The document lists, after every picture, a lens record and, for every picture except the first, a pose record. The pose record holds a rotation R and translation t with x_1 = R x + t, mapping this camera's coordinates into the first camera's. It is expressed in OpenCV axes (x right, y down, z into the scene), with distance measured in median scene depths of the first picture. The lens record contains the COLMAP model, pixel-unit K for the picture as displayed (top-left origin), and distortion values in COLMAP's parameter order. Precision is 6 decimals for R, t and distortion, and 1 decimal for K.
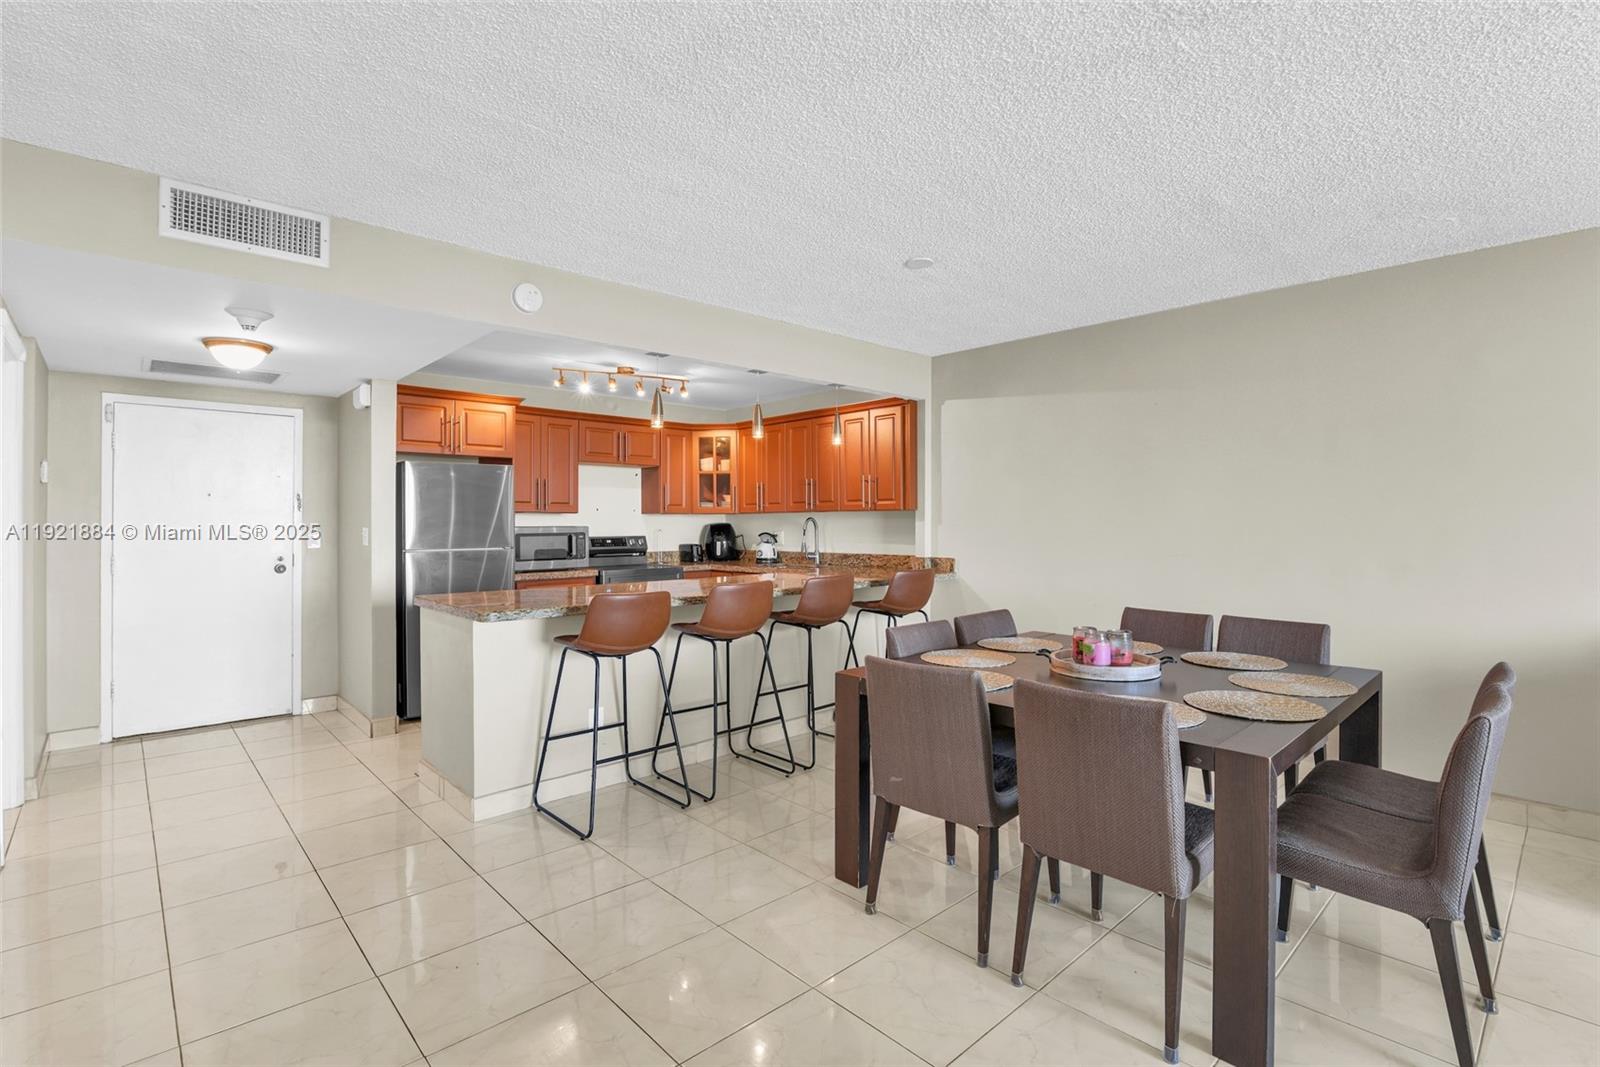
lens RADIAL K [[752.8, 0, 807.8], [0, 752.8, 518.1], [0, 0, 1]] dist [-0.018779, -0.000426]
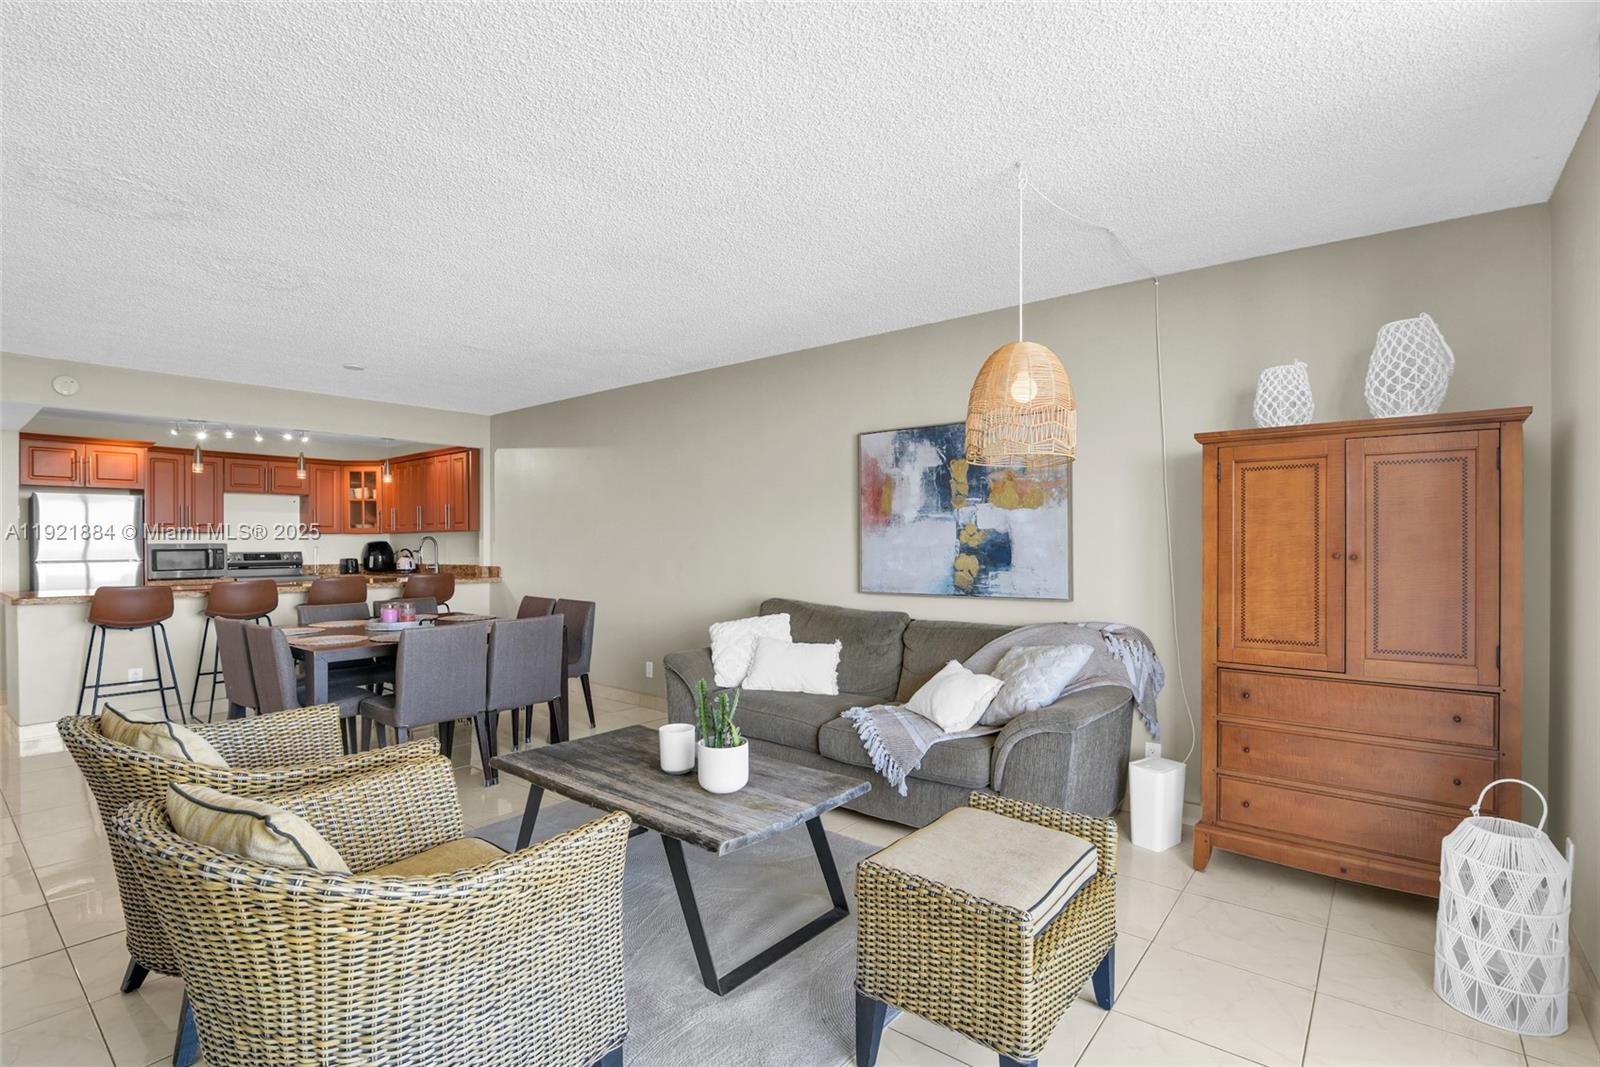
lens RADIAL K [[760.1, 0, 799.9], [0, 760.1, 542.6], [0, 0, 1]] dist [-0.016130, 0.000457]
pose [[0.991718, -0.001172, 0.128425, 0.485362], [0.000390, 0.999981, 0.006108, 0.002095], [-0.128430, -0.006007, 0.991700, -0.358080]]
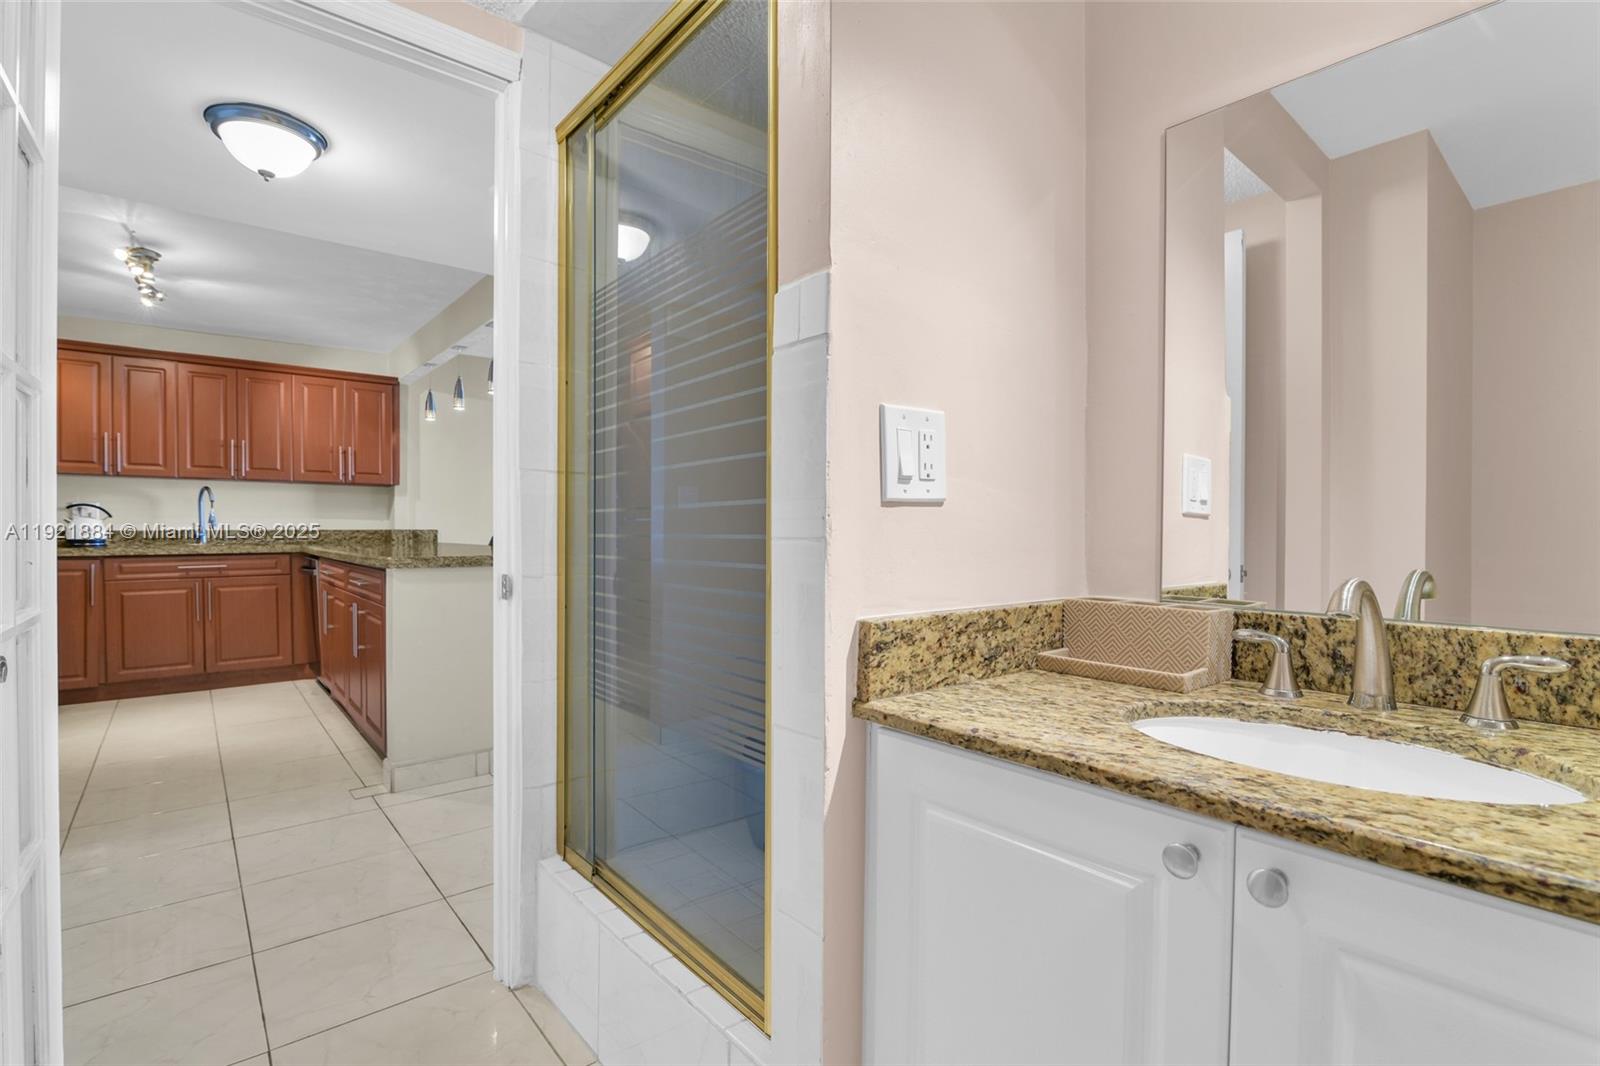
lens RADIAL K [[742.0, 0, 802.6], [0, 742.0, 540.3], [0, 0, 1]] dist [-0.013488, 0.000076]
pose [[0.055809, -0.011139, 0.998379, -0.796111], [-0.008672, 0.999895, 0.011641, 0.045120], [-0.998404, -0.009308, 0.055706, 0.330696]]
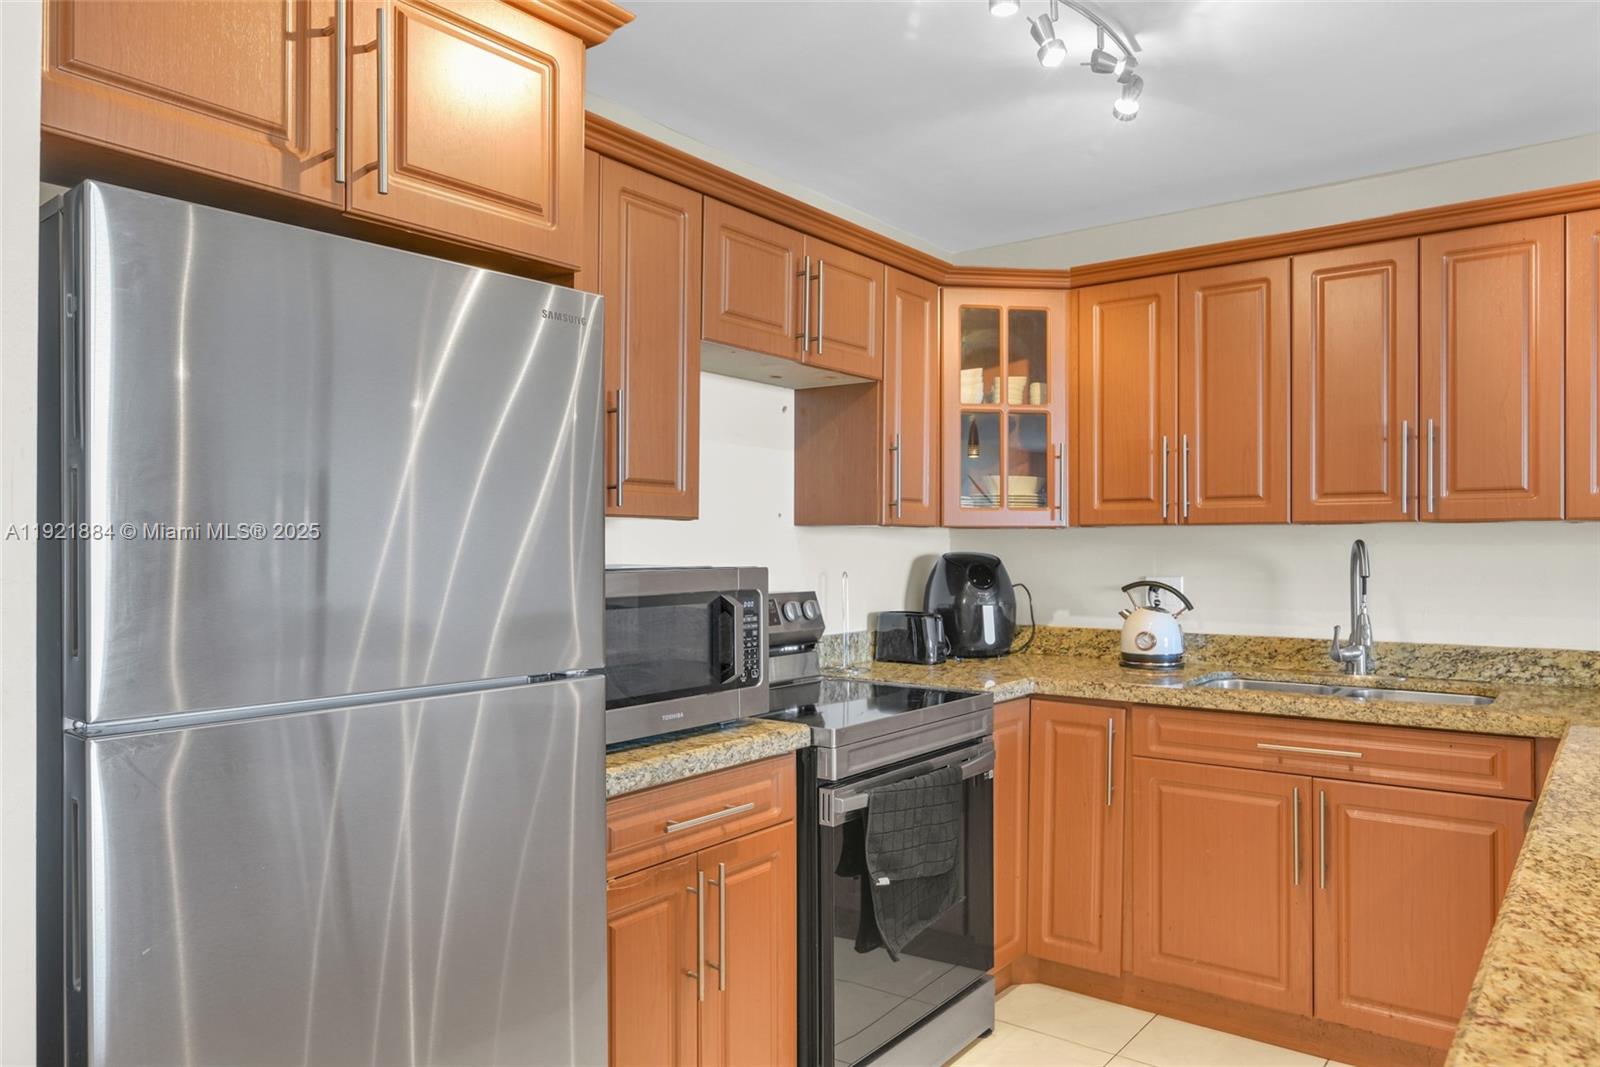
lens RADIAL K [[1079.9, 0, 816.2], [0, 1079.9, 542.9], [0, 0, 1]] dist [-0.002272, -0.002677]
pose [[0.984572, 0.005392, 0.174896, -0.339794], [-0.006067, 0.999976, 0.003327, 0.000457], [-0.174874, -0.004337, 0.984581, 0.597092]]
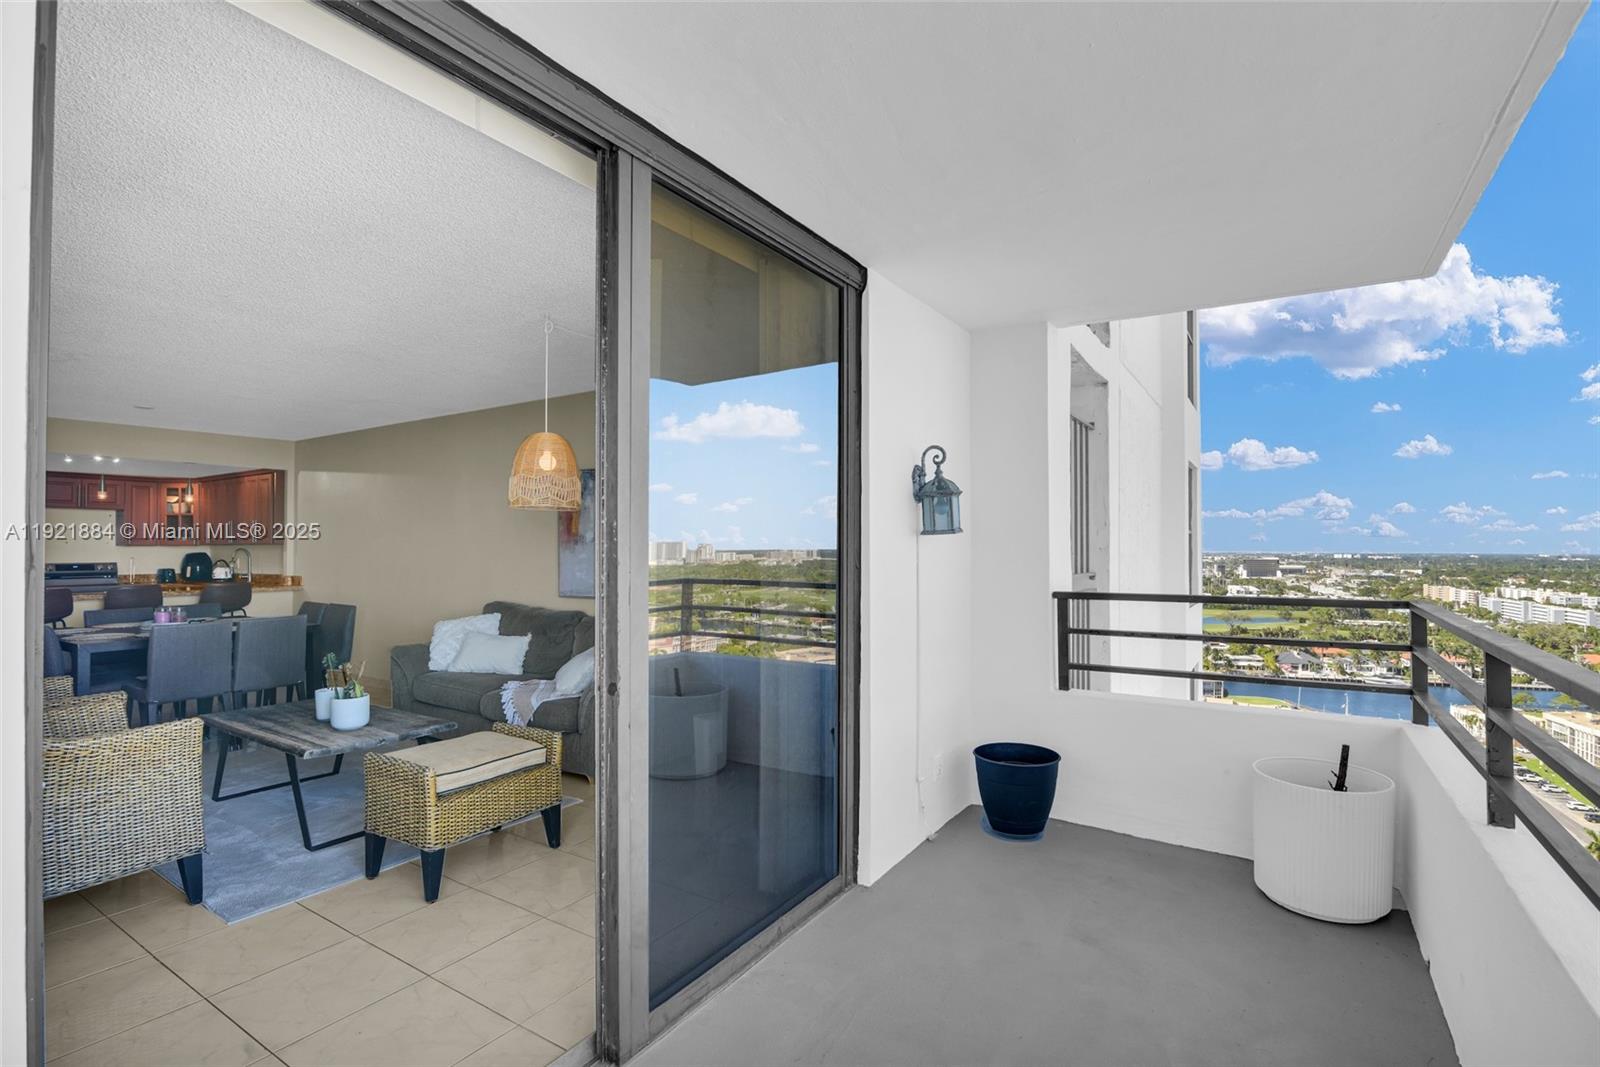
lens RADIAL K [[762.7, 0, 800.0], [0, 762.7, 533.5], [0, 0, 1]] dist [-0.017034, -0.000543]
pose [[0.970223, 0.004265, 0.242175, 0.699970], [-0.000629, 0.999886, -0.015088, -0.008520], [-0.242212, 0.014486, 0.970115, -0.623735]]
